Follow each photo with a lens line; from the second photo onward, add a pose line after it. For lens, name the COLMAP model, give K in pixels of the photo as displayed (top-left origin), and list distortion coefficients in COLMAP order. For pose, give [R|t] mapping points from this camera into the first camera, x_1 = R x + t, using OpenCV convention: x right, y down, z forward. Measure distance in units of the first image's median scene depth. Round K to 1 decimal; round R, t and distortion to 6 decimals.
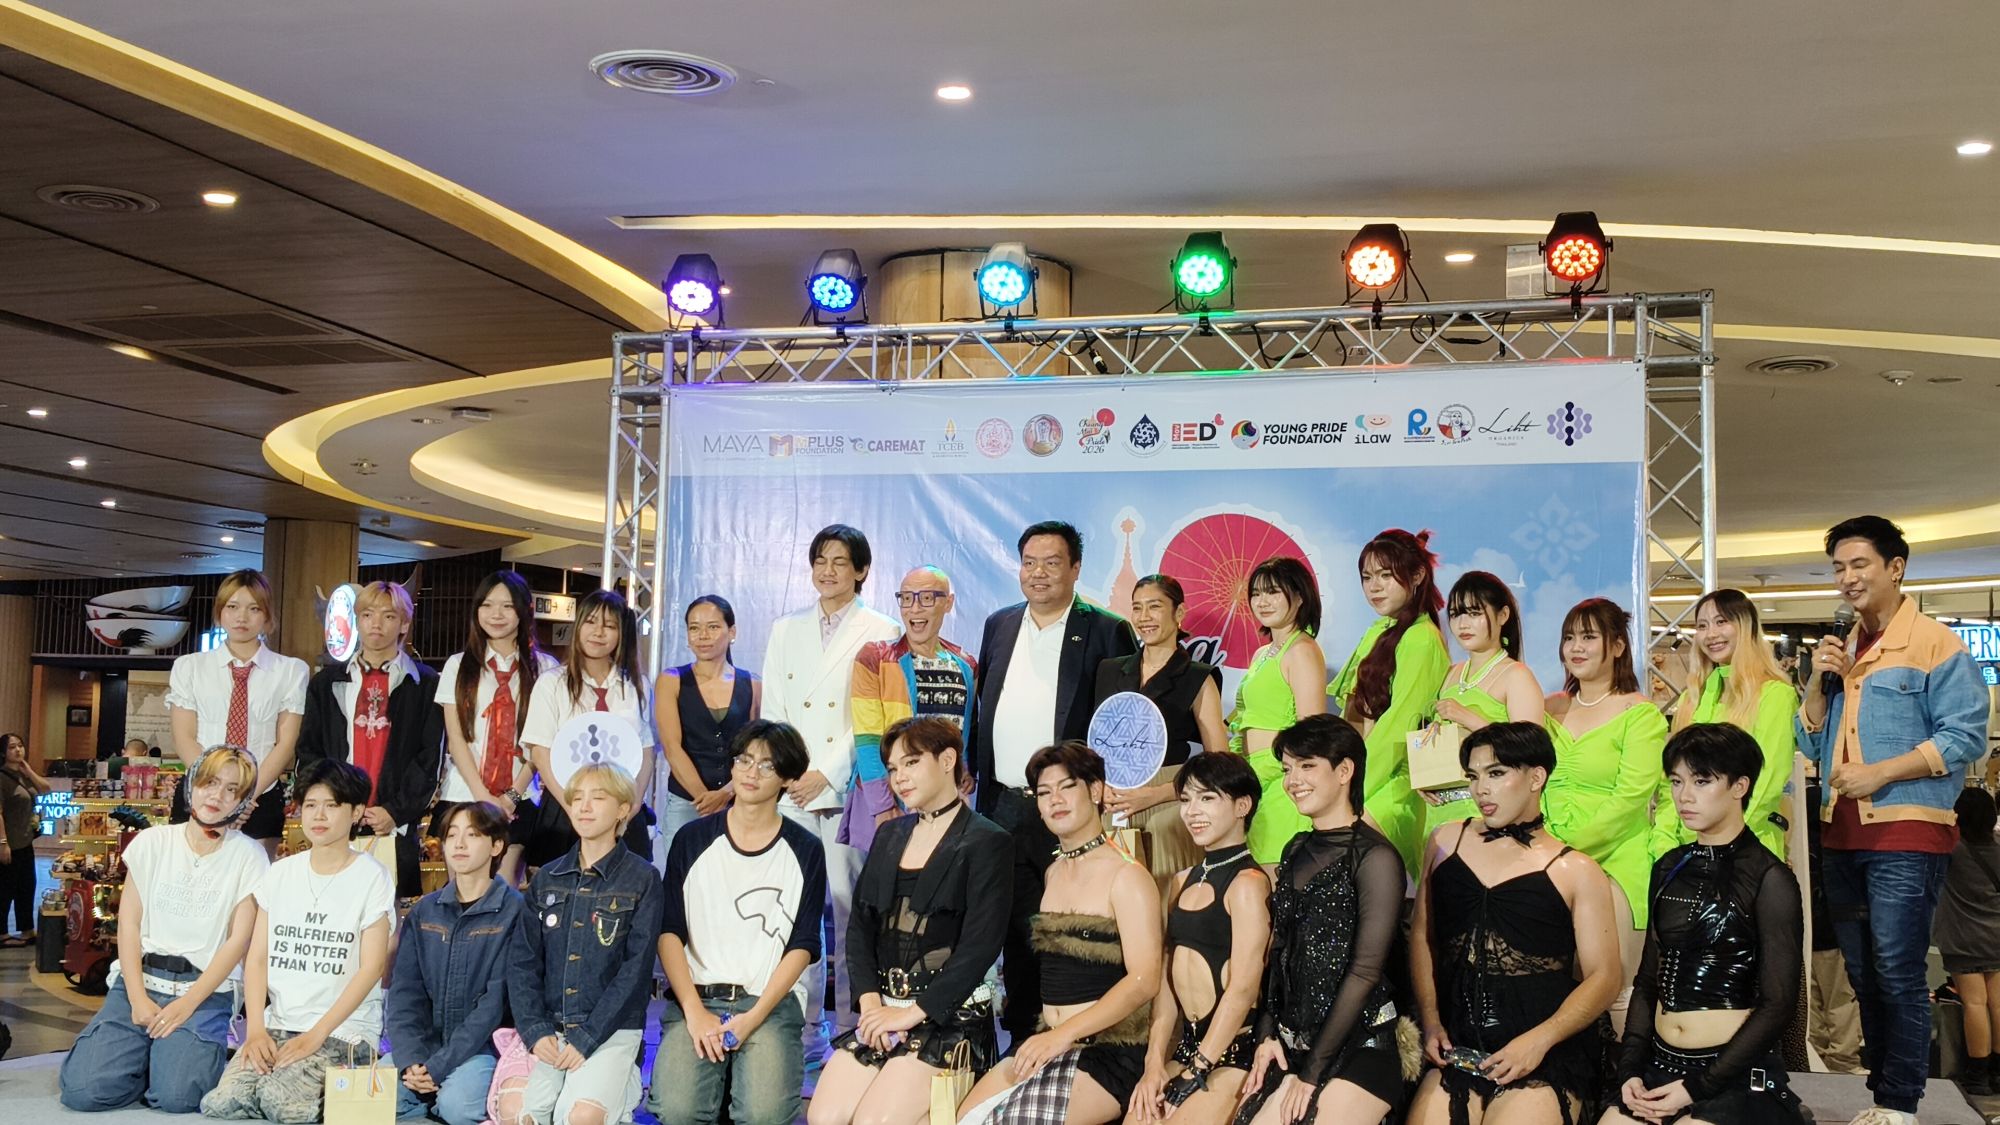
lens RADIAL K [[2283.4, 0, 1012.9], [0, 2283.4, 558.5], [0, 0, 1]] dist [0.281534, -1.085920]
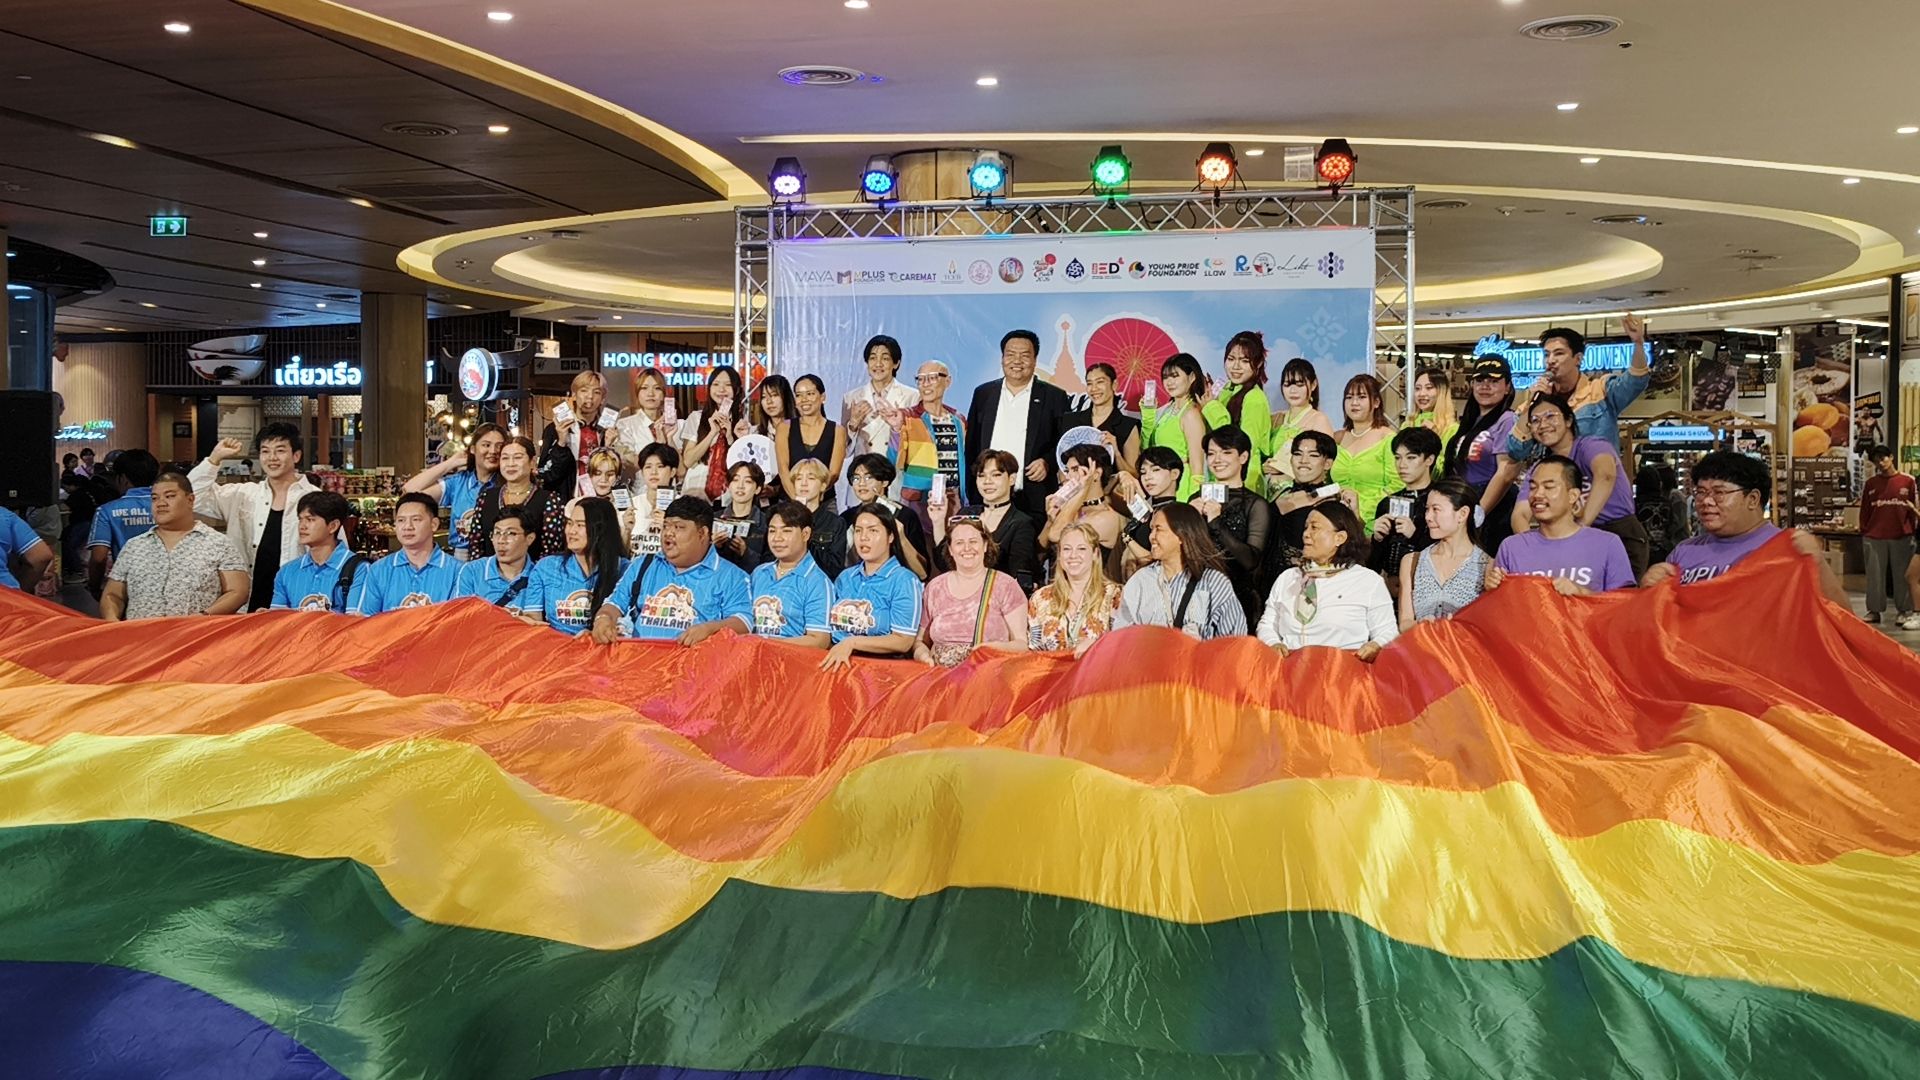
lens RADIAL K [[1764.4, 0, 899.3], [0, 1764.4, 493.6], [0, 0, 1]] dist [0.000357, -0.005208]
pose [[0.998523, -0.020821, 0.050187, -0.131773], [0.014832, 0.993035, 0.116881, -0.043461], [-0.052271, -0.115964, 0.991877, -0.262340]]
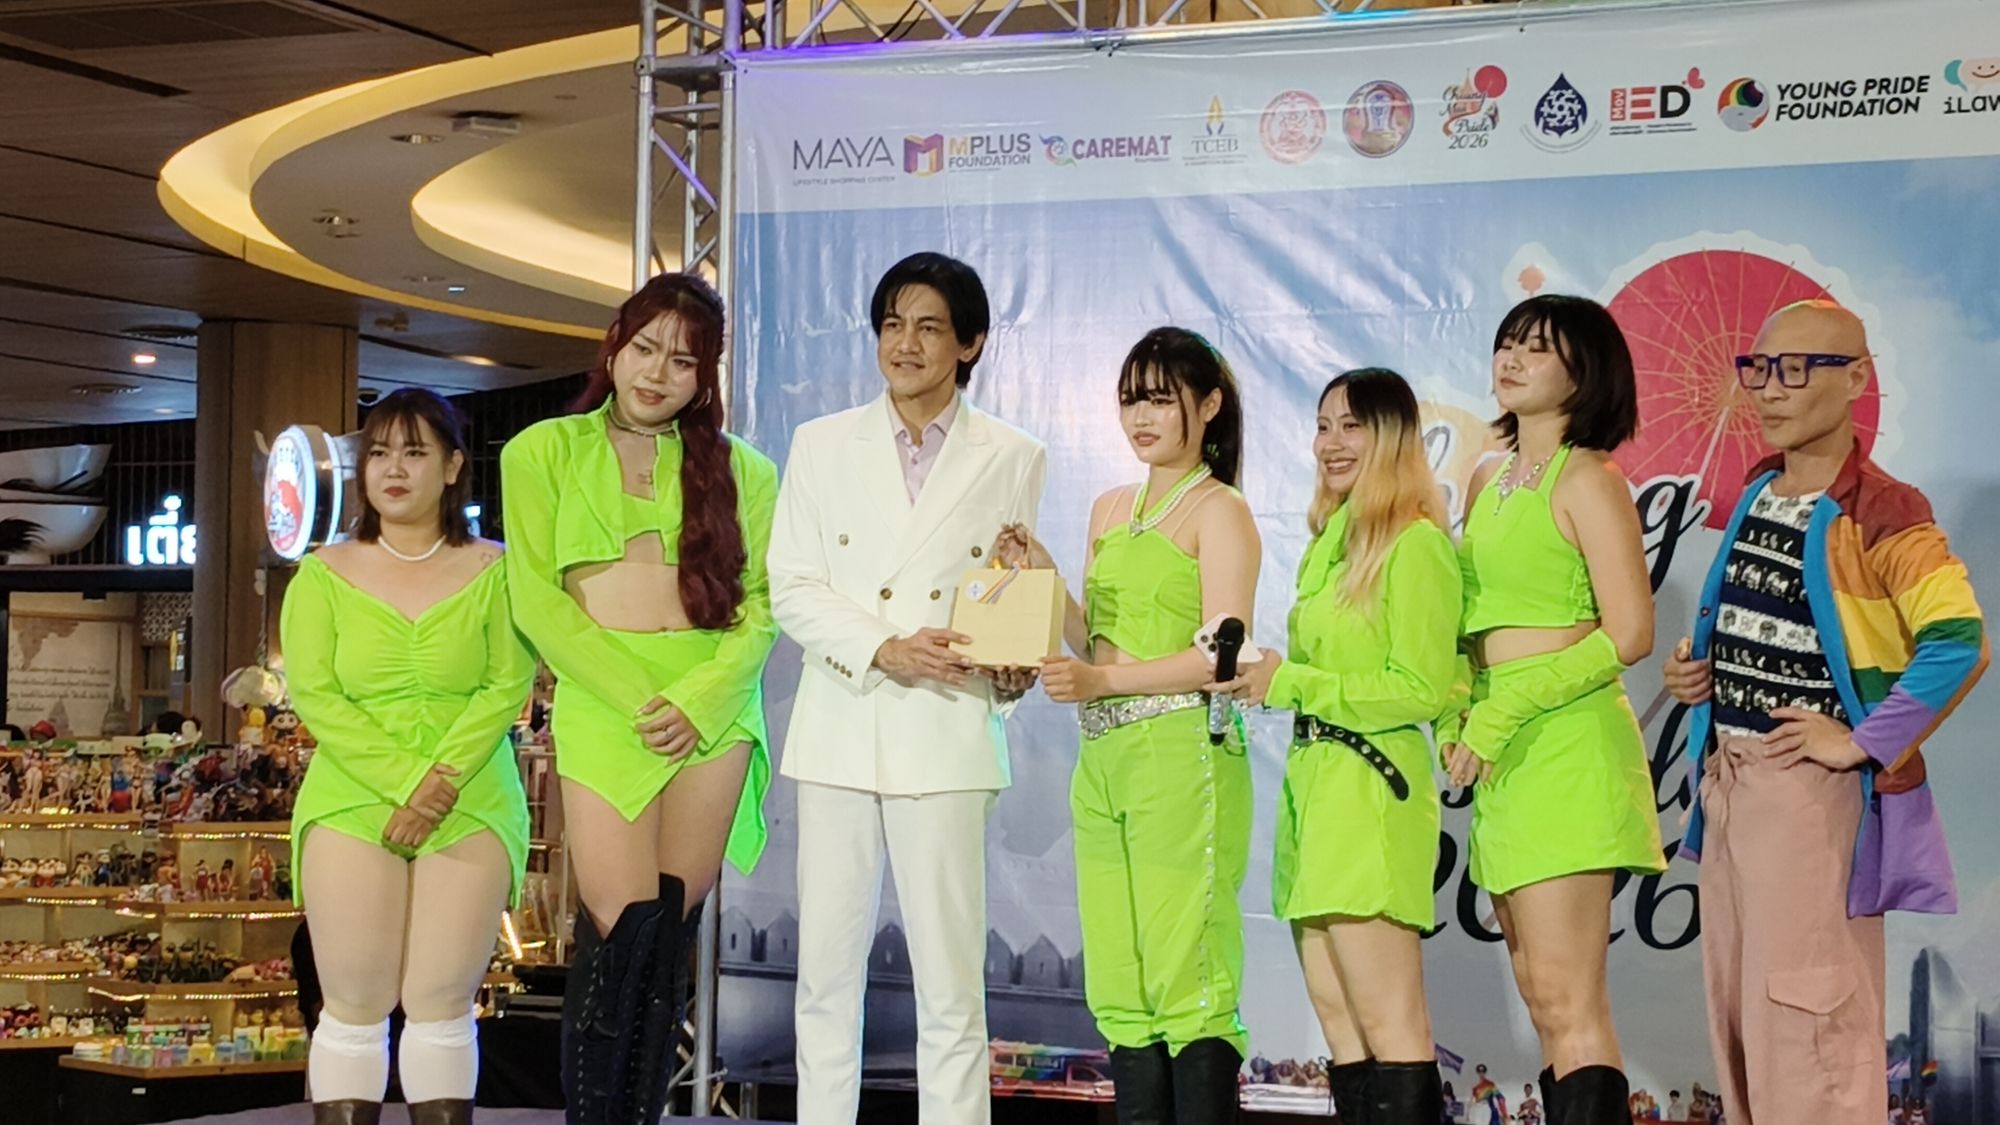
lens RADIAL K [[4166.0, 0, 1005.2], [0, 4166.0, 557.1], [0, 0, 1]] dist [0.381976, -2.263726]
pose [[0.989626, -0.014729, -0.142913, 0.066446], [0.020673, 0.998978, 0.040197, 0.009434], [0.142175, -0.042734, 0.988919, -0.023854]]
